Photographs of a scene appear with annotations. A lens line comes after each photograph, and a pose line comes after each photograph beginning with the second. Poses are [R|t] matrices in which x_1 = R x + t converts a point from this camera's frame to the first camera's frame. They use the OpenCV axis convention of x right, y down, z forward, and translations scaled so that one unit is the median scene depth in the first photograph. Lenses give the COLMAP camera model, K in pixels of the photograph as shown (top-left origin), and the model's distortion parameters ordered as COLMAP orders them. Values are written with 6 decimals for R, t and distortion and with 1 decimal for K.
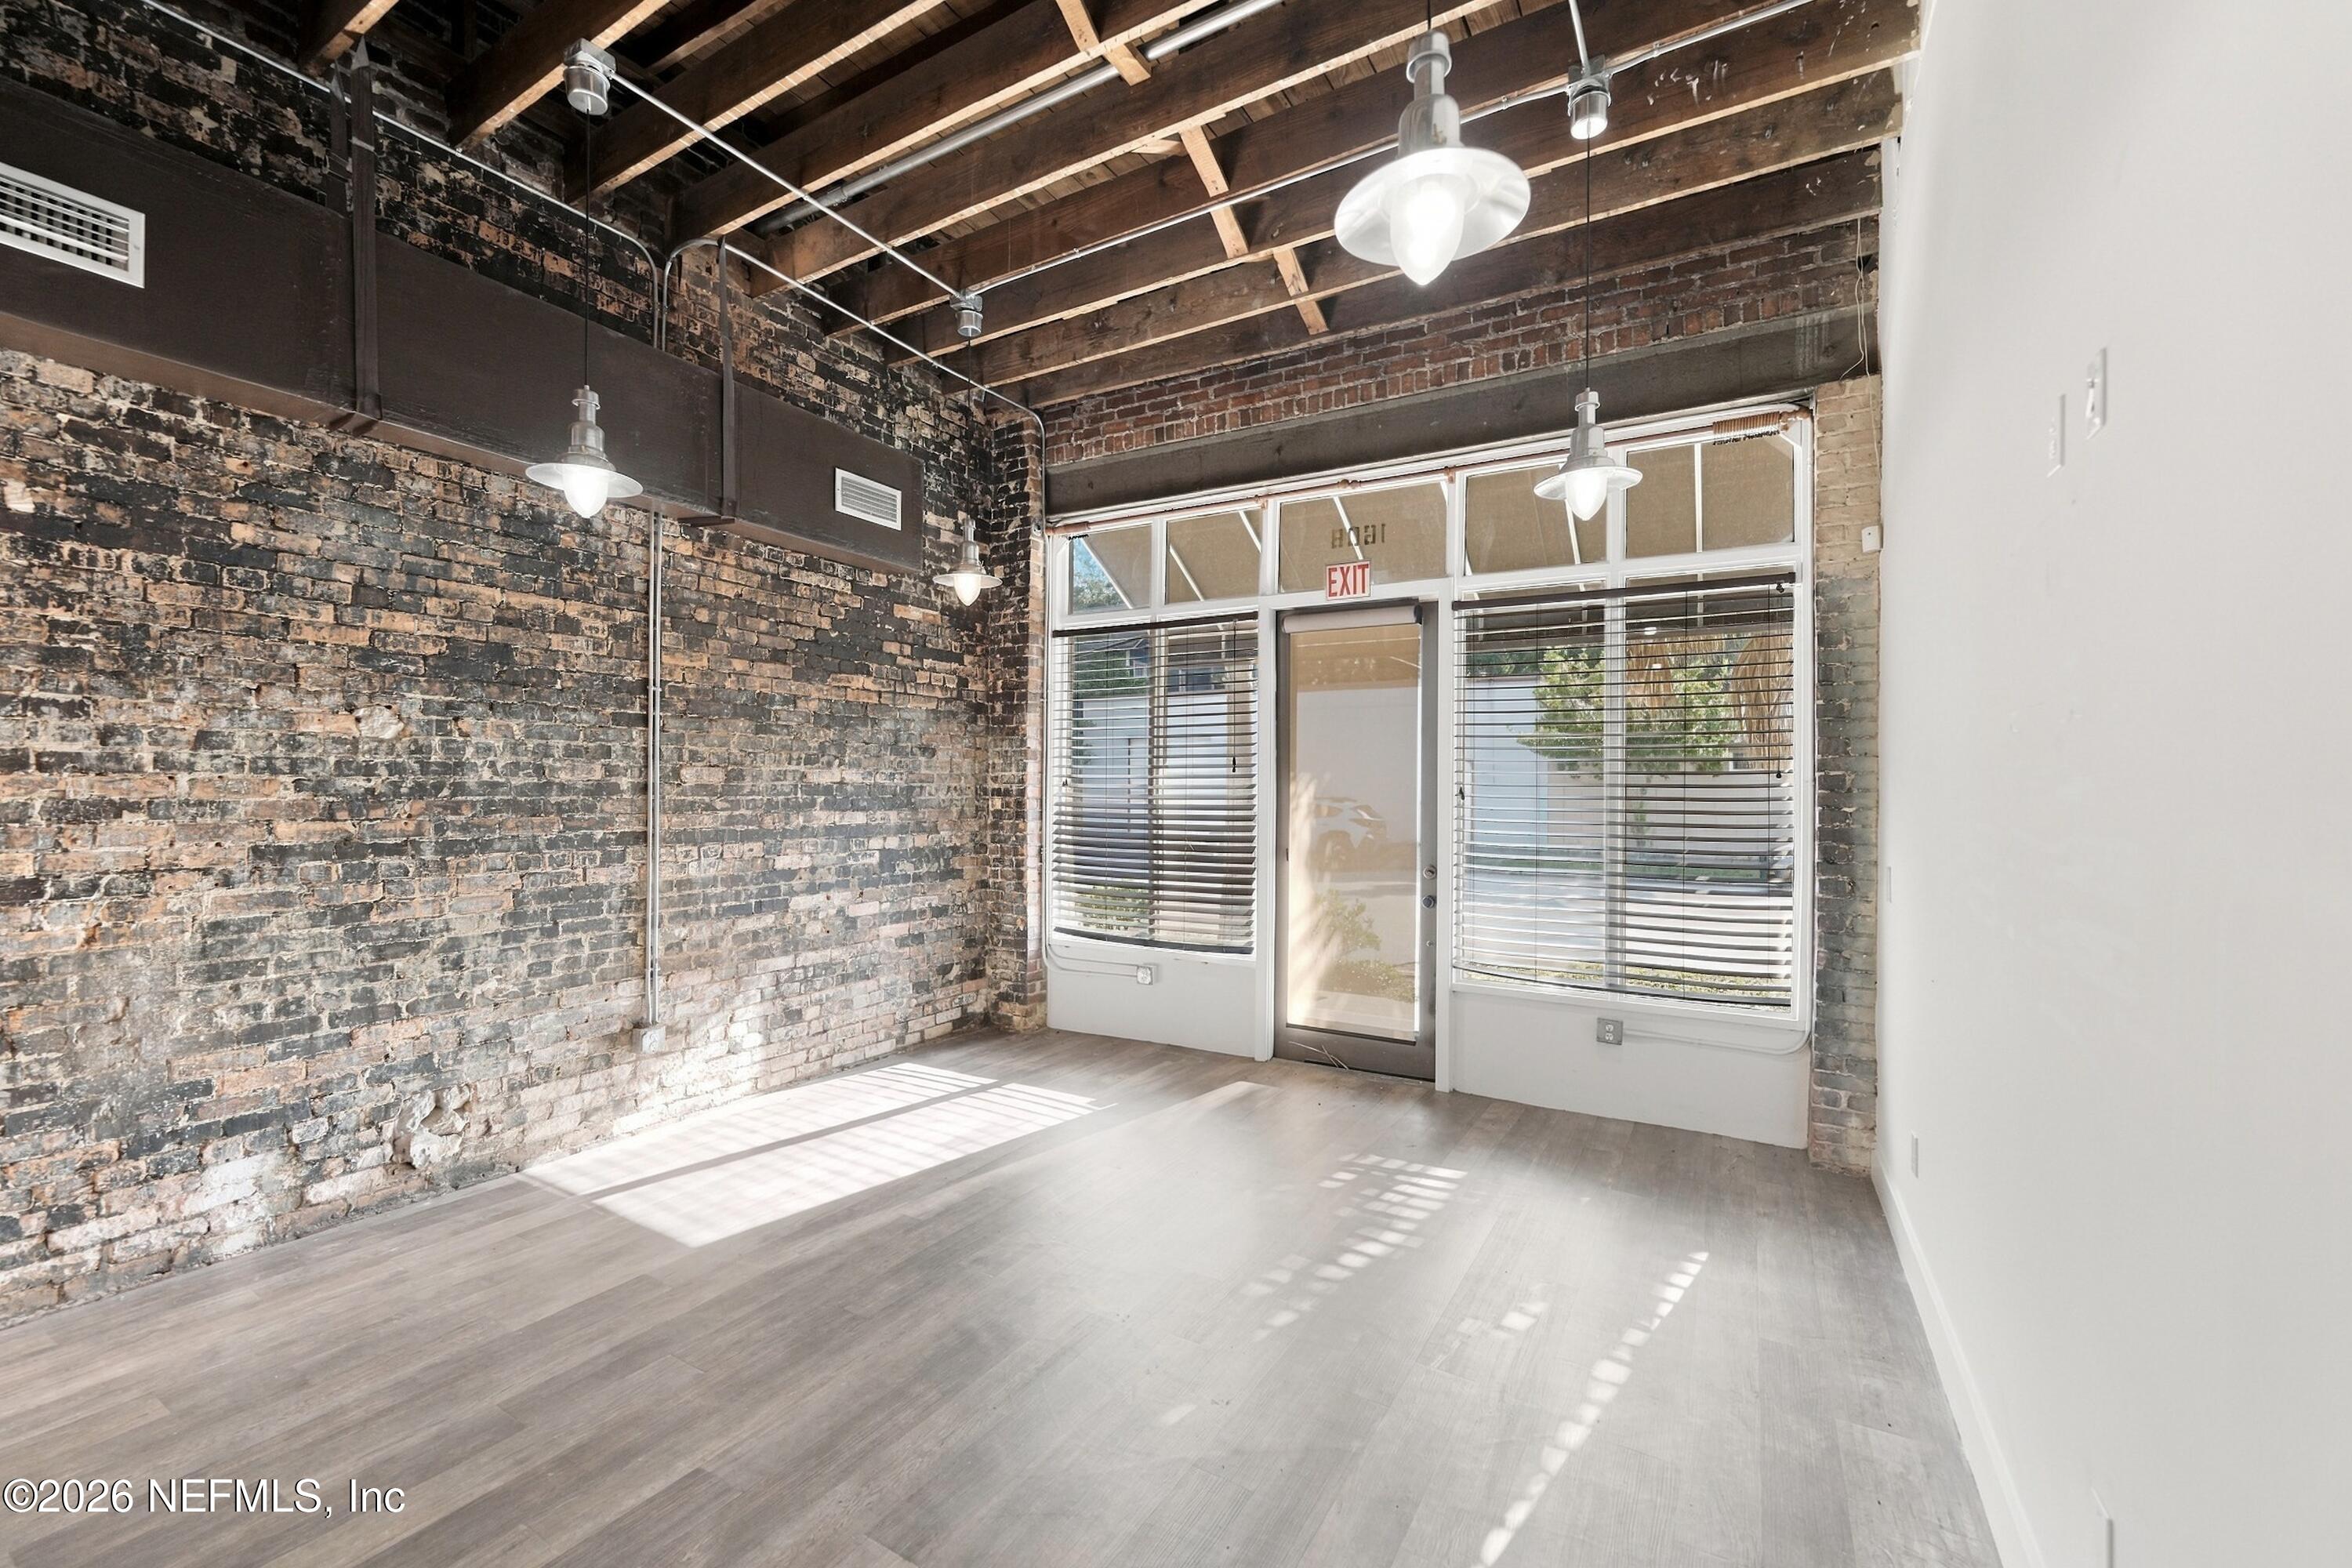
lens RADIAL K [[972.4, 0, 1184.5], [0, 972.4, 776.5], [0, 0, 1]] dist [-0.000776, 0.000540]
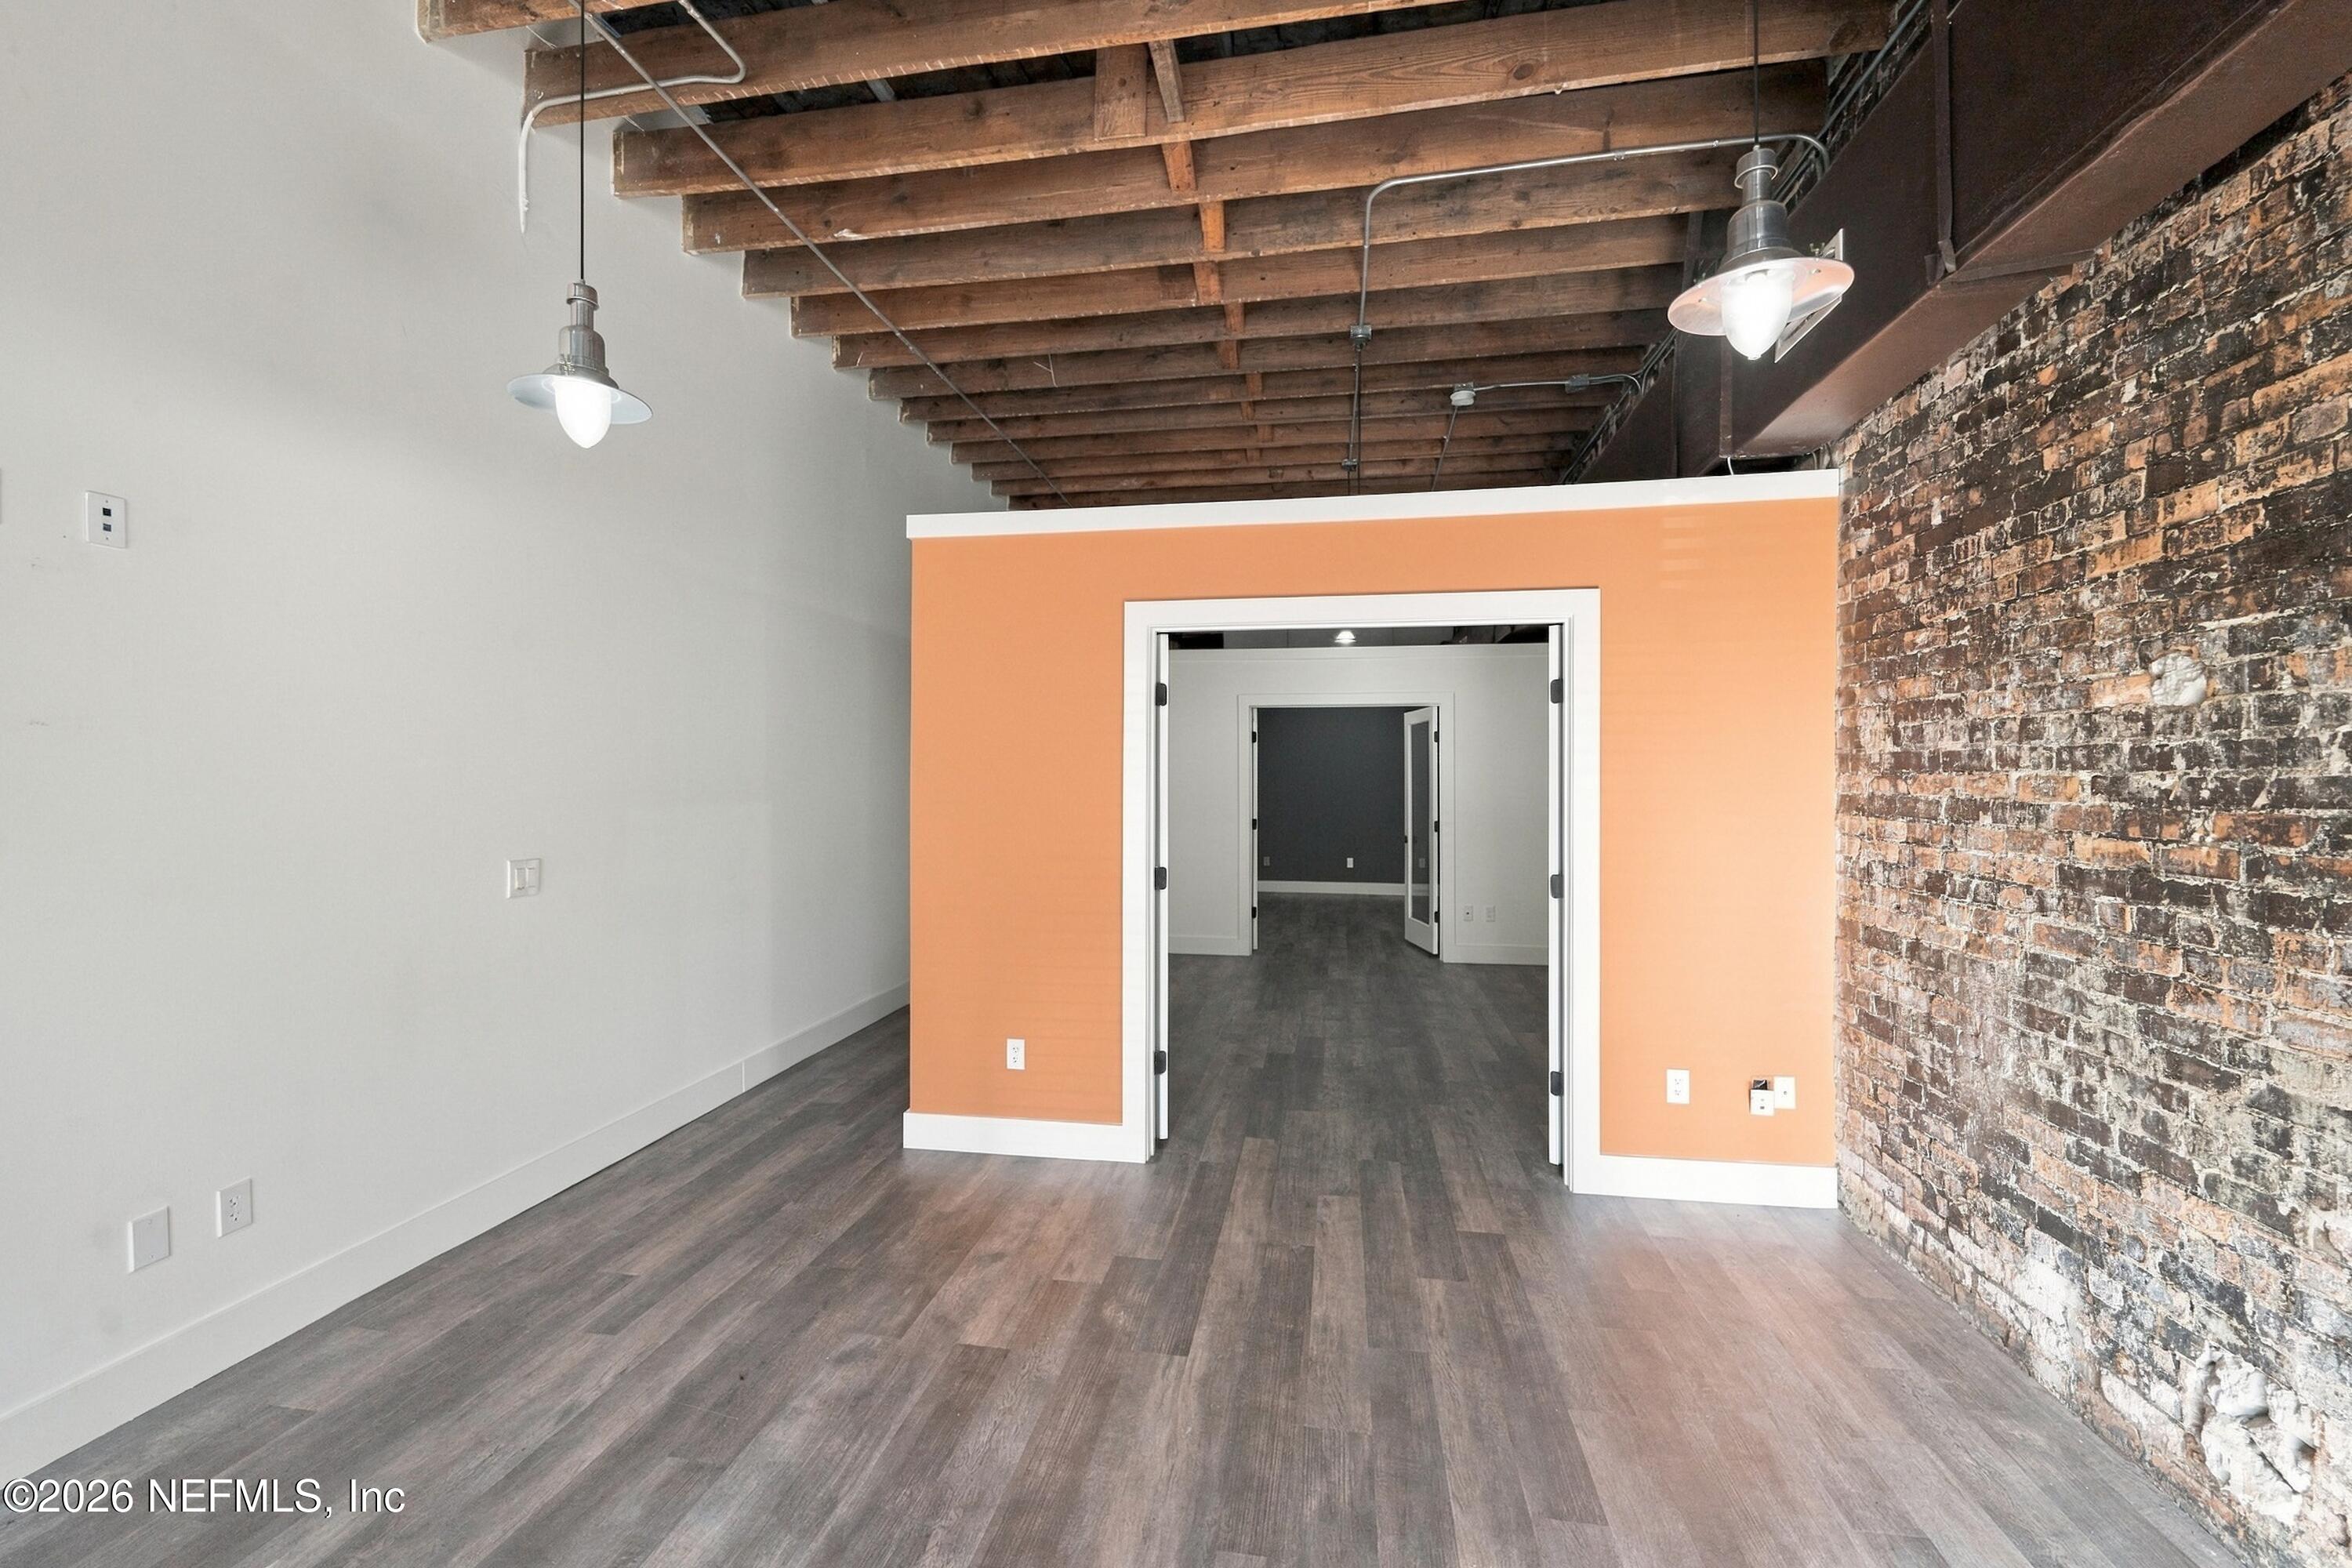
lens RADIAL K [[972.4, 0, 1184.5], [0, 972.4, 776.5], [0, 0, 1]] dist [-0.000776, 0.000540]
pose [[-0.935358, -0.006603, -0.353641, -0.047649], [-0.002400, 0.999921, -0.012322, 0.012793], [0.353695, -0.010677, -0.935300, 1.379496]]
